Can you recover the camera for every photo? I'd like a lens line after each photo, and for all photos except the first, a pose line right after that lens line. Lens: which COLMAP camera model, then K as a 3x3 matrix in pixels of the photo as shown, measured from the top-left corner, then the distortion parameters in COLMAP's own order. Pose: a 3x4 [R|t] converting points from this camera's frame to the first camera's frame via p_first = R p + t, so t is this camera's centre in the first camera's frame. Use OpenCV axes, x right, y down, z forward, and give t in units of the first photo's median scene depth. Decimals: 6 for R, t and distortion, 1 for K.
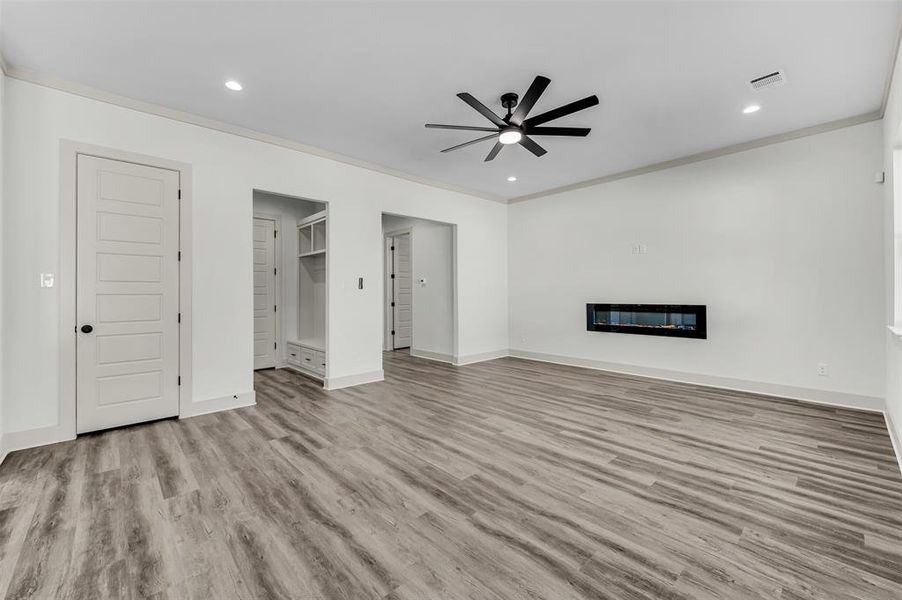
lens RADIAL K [[368.9, 0, 453.0], [0, 368.9, 294.2], [0, 0, 1]] dist [0.001652, 0.000241]
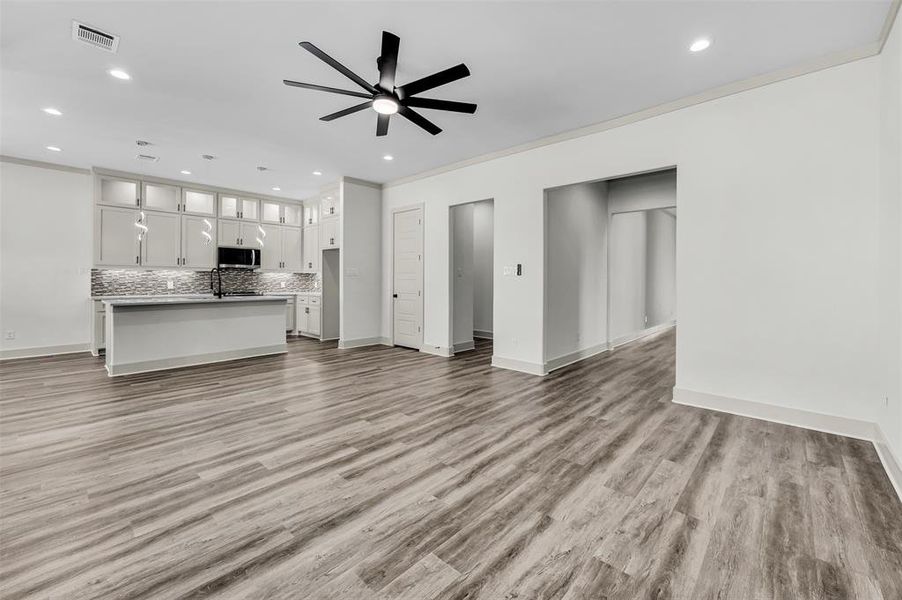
lens RADIAL K [[368.9, 0, 449.9], [0, 368.9, 284.4], [0, 0, 1]] dist [0.001652, 0.000241]
pose [[0.066778, 0.015511, -0.997647, 1.333215], [-0.003834, 0.999876, 0.015289, -0.008054], [0.997761, 0.002804, 0.066829, 1.371480]]
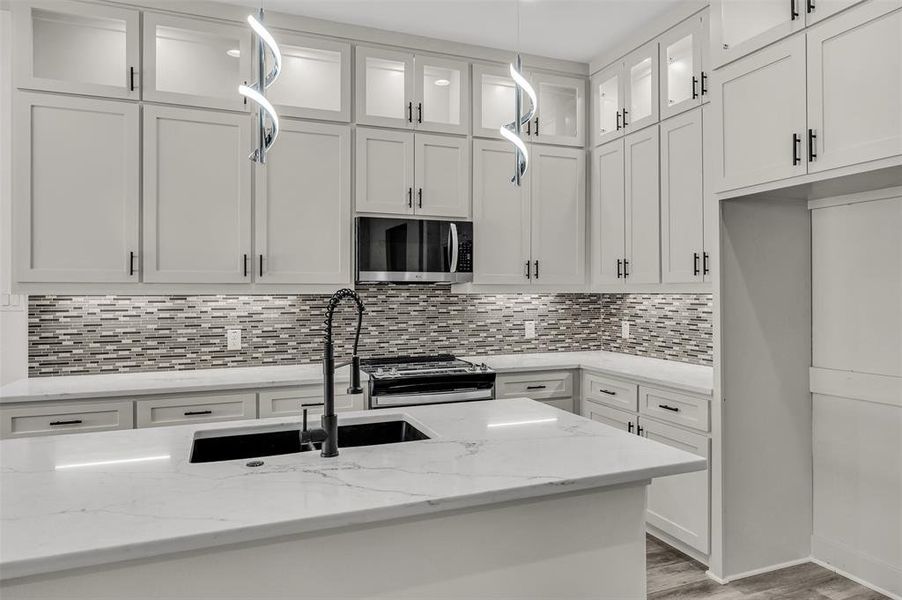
lens RADIAL K [[469.0, 0, 421.0], [0, 469.0, 281.7], [0, 0, 1]] dist [-0.000052, 0.001122]
pose [[-0.433122, -0.011598, -0.901261, -0.575829], [0.005982, 0.999858, -0.015742, -0.068020], [0.901316, -0.012209, -0.432991, 0.460192]]
